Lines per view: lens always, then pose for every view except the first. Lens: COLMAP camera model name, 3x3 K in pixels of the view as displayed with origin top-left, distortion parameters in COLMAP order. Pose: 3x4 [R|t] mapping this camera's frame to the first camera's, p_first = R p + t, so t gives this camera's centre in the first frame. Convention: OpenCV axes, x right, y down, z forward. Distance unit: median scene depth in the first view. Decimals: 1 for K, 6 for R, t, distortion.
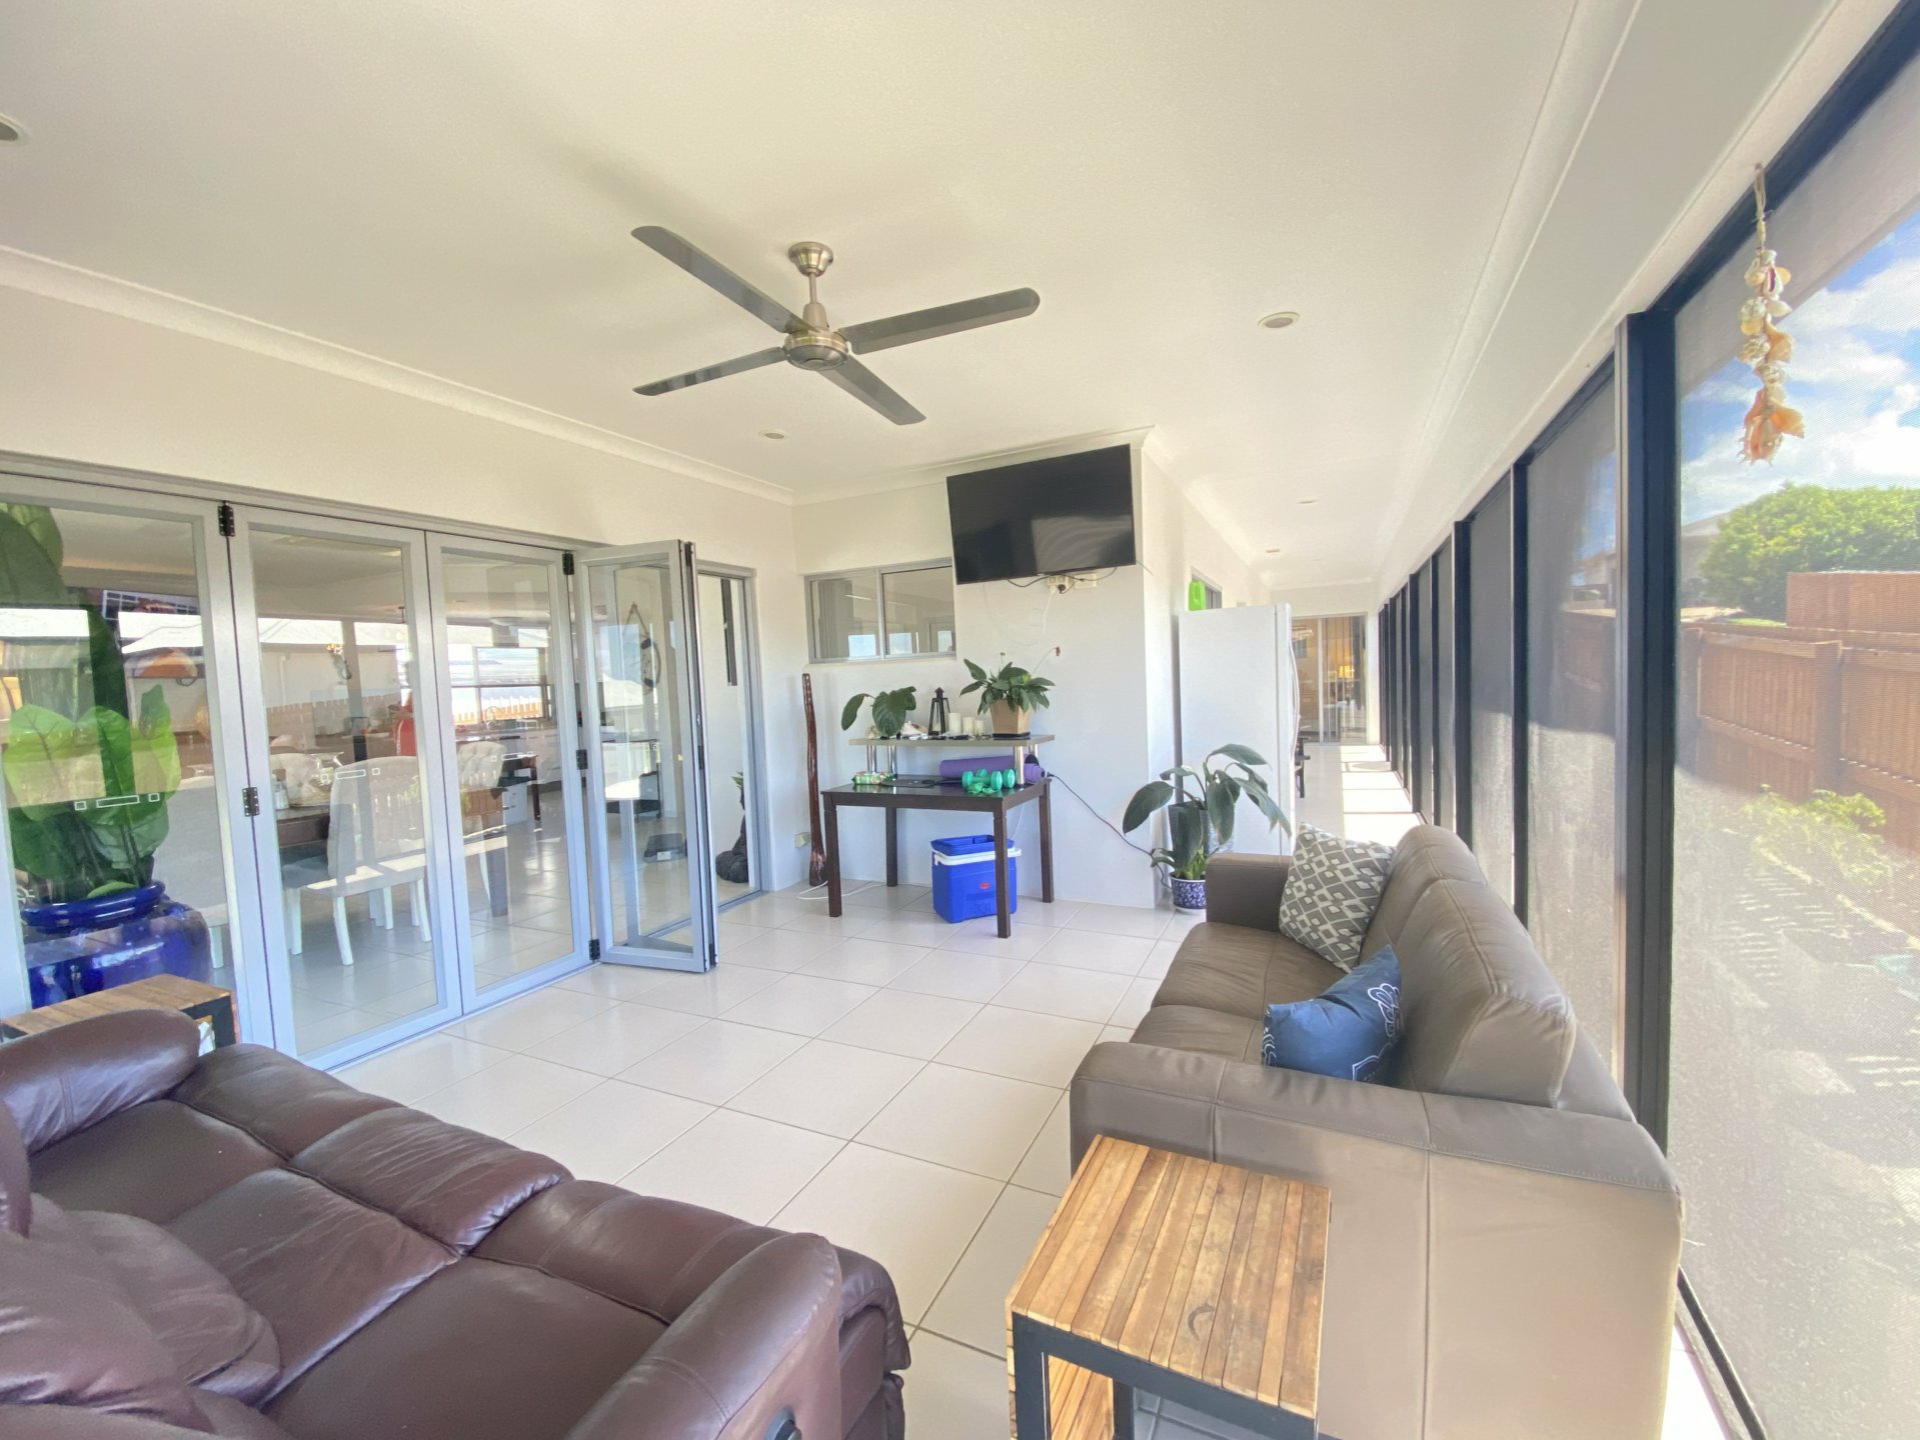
lens RADIAL K [[784.3, 0, 956.5], [0, 784.3, 727.6], [0, 0, 1]] dist [0.047496, -0.033590]
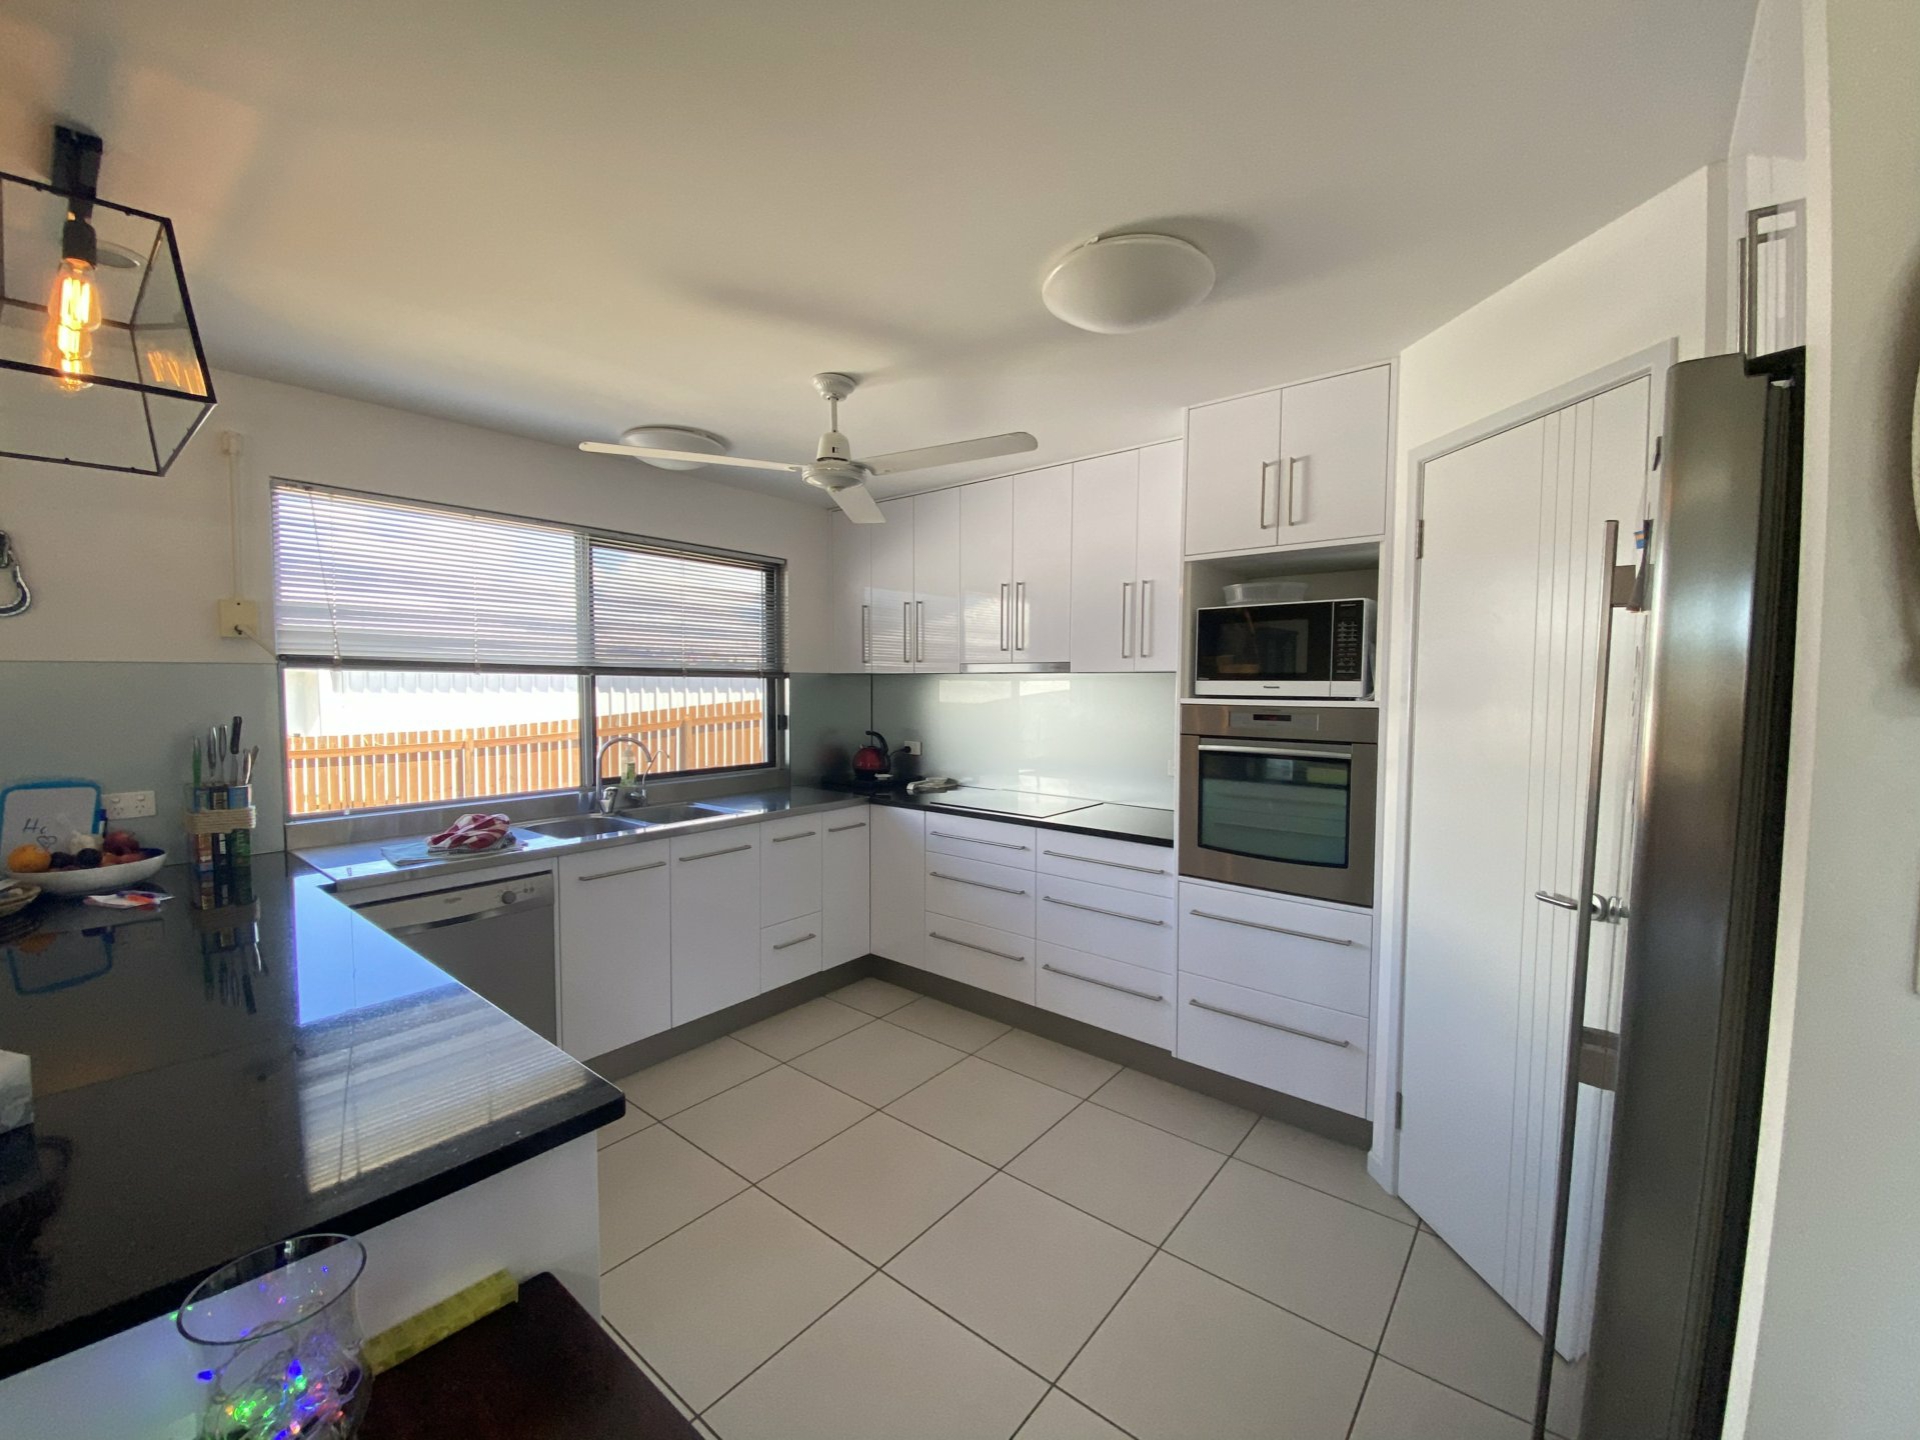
lens RADIAL K [[784.3, 0, 956.5], [0, 784.3, 727.6], [0, 0, 1]] dist [0.047496, -0.033590]
pose [[0.968561, 0.055433, -0.242520, -0.381294], [-0.056546, 0.998397, 0.002372, -0.037783], [0.242263, 0.011416, 0.970143, 0.729206]]
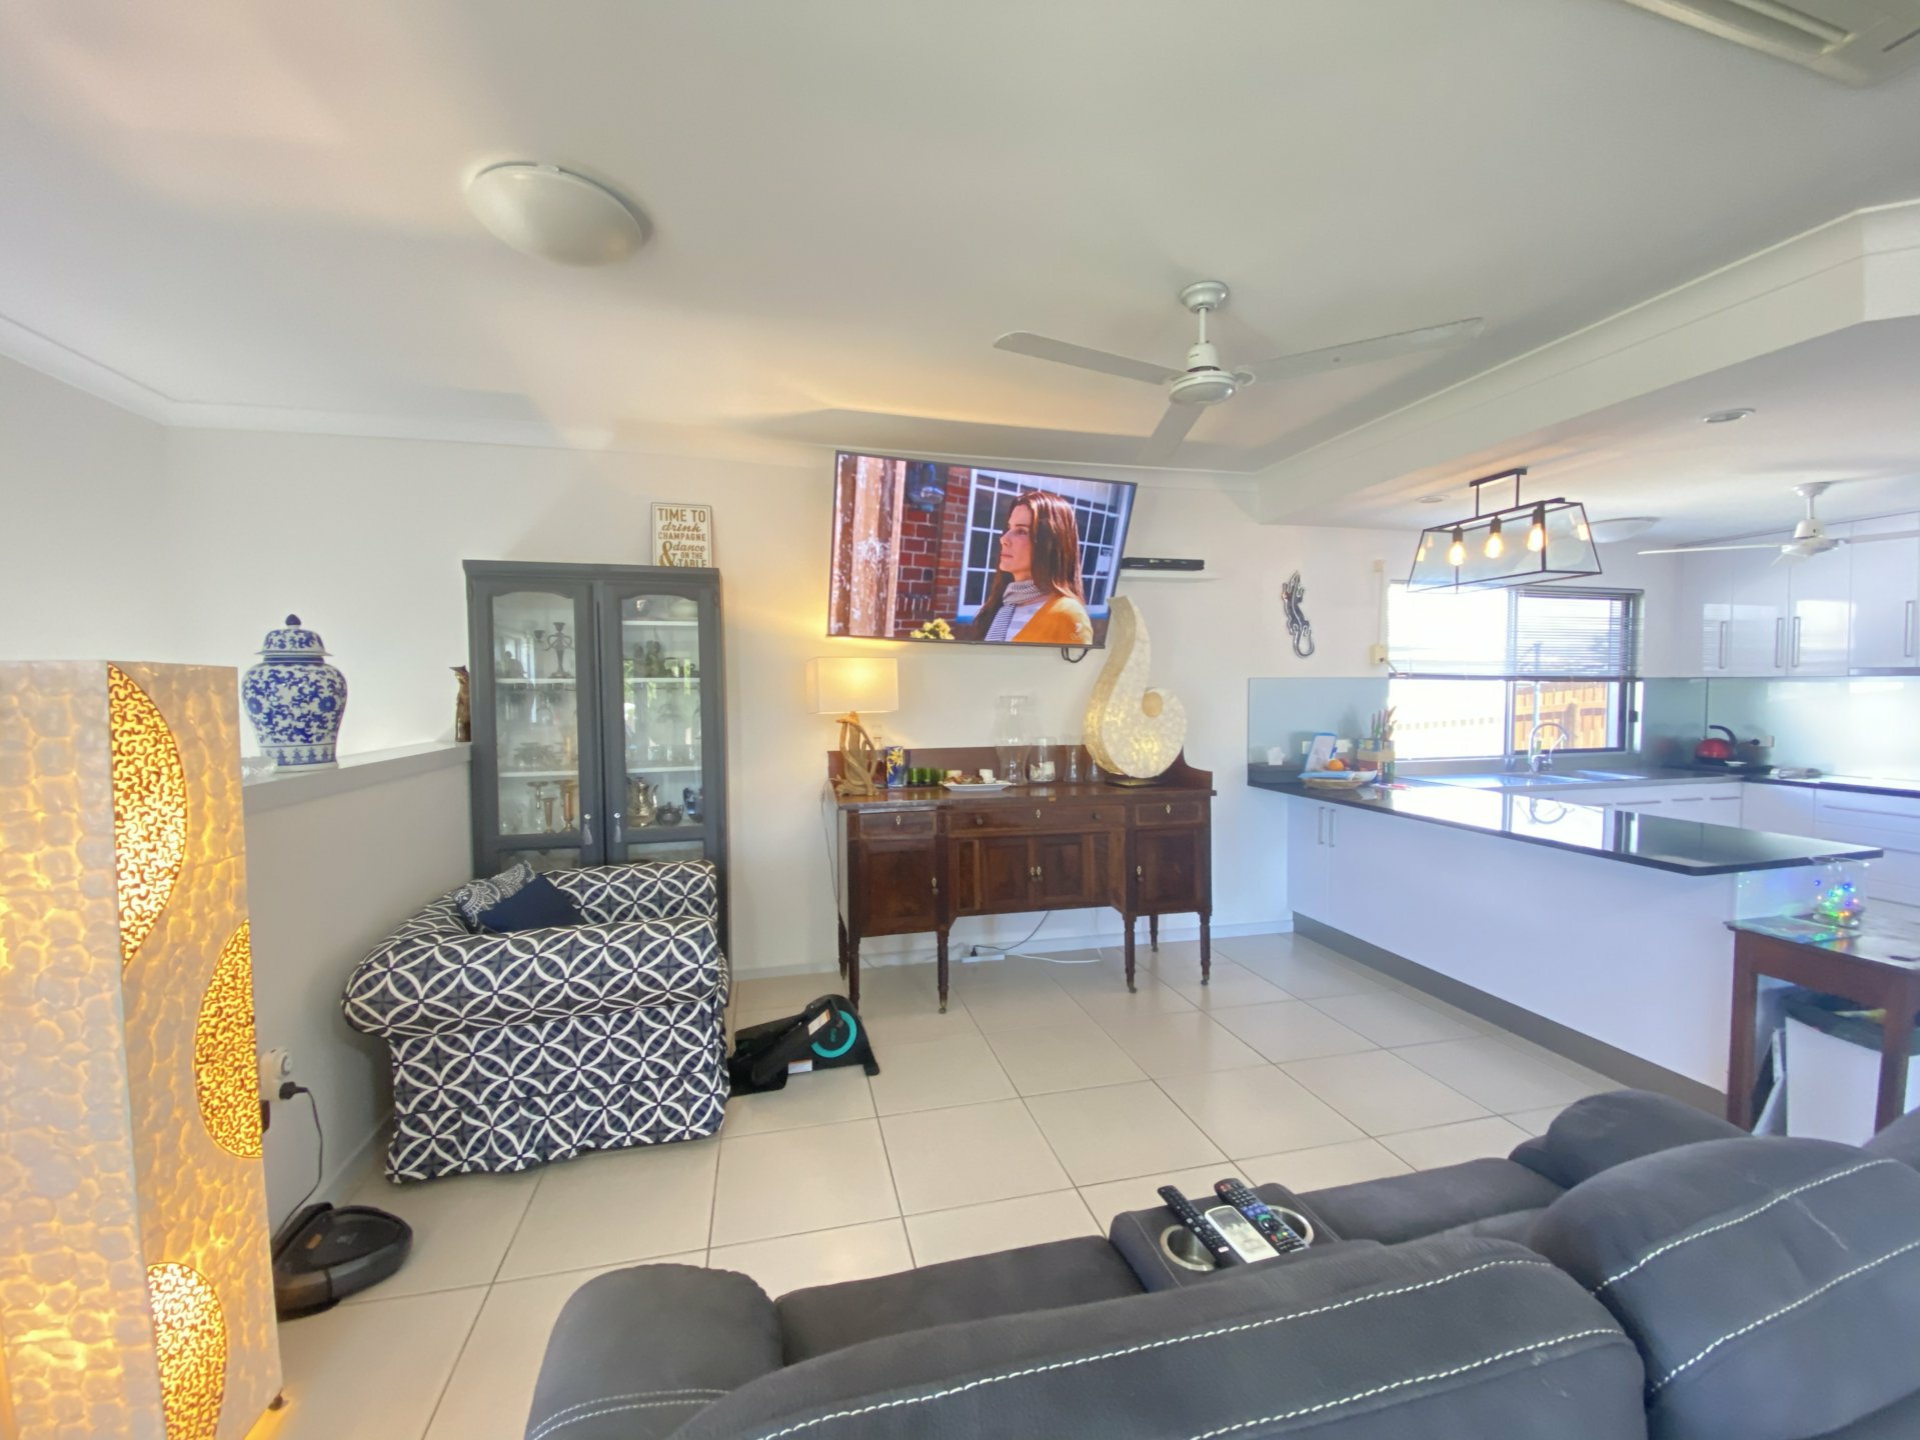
lens RADIAL K [[784.3, 0, 956.5], [0, 784.3, 727.6], [0, 0, 1]] dist [0.047496, -0.033590]
pose [[0.633760, 0.068725, -0.770471, -0.441255], [-0.069244, 0.997087, 0.031982, -0.014174], [0.770424, 0.033082, 0.636672, 0.437233]]
